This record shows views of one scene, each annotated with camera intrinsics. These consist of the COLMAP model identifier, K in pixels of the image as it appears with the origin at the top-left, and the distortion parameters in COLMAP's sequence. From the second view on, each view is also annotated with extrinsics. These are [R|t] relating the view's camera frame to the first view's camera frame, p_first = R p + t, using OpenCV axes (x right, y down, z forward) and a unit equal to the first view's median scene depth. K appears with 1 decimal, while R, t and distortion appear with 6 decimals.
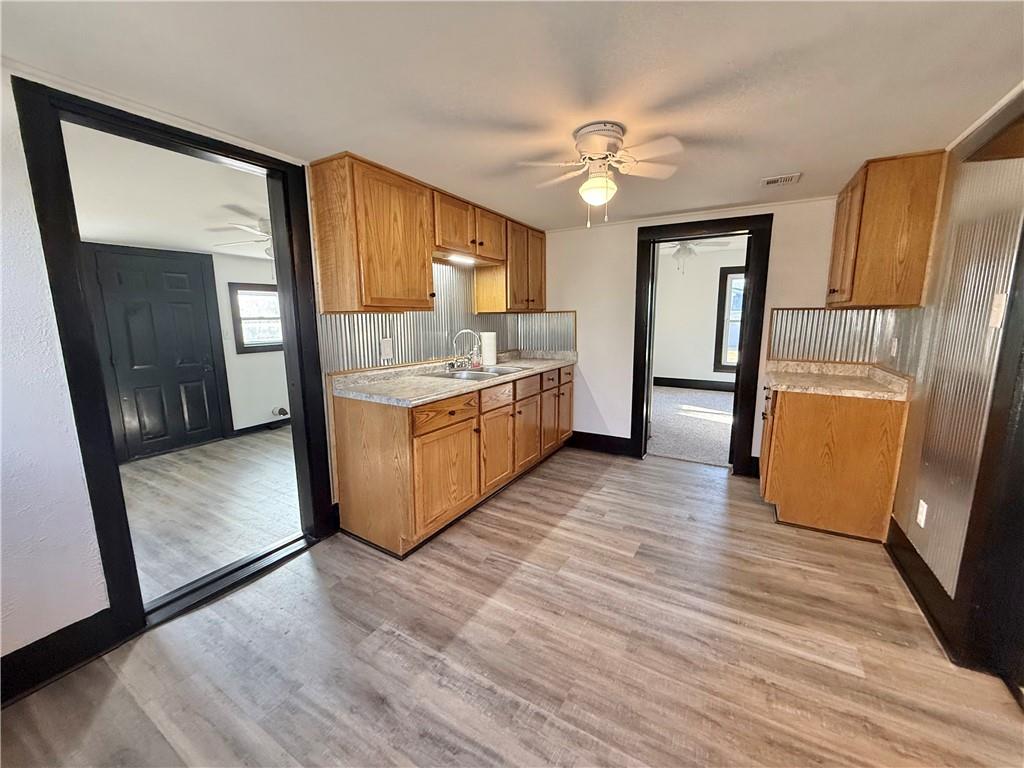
lens RADIAL K [[408.2, 0, 509.2], [0, 408.2, 384.7], [0, 0, 1]] dist [-0.001317, 0.000293]
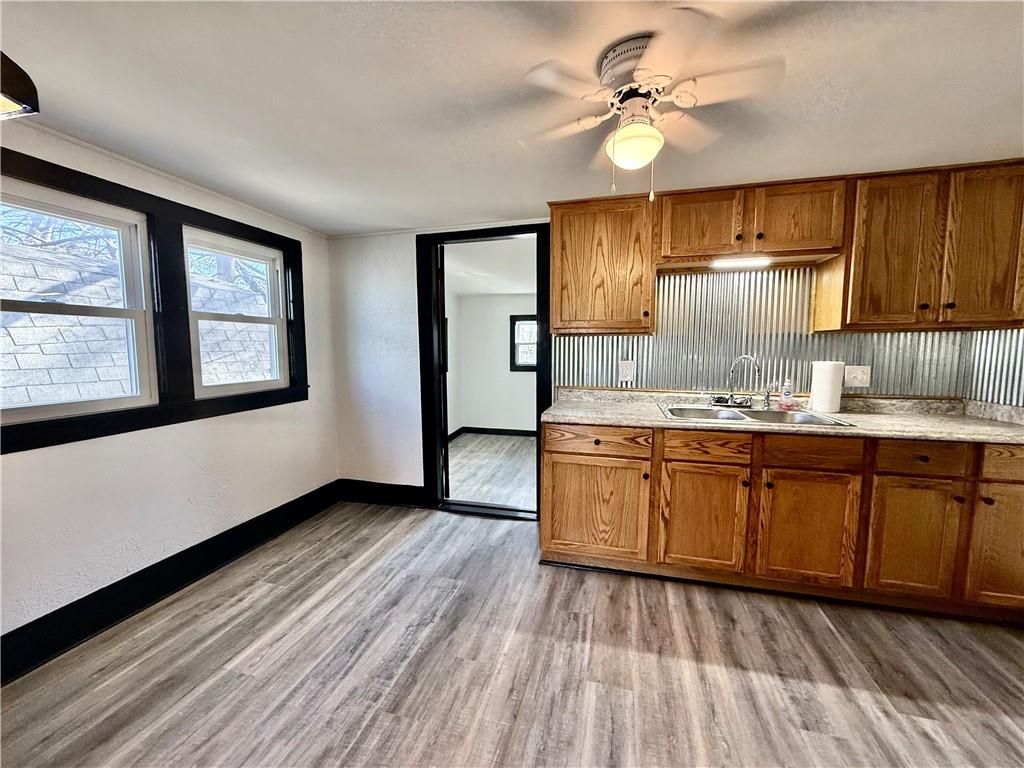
lens RADIAL K [[408.2, 0, 509.2], [0, 408.2, 384.7], [0, 0, 1]] dist [-0.001317, 0.000293]
pose [[0.271129, 0.098316, -0.957509, 0.630852], [-0.156097, 0.986093, 0.057050, -0.074202], [0.949801, 0.133997, 0.282705, 0.504901]]
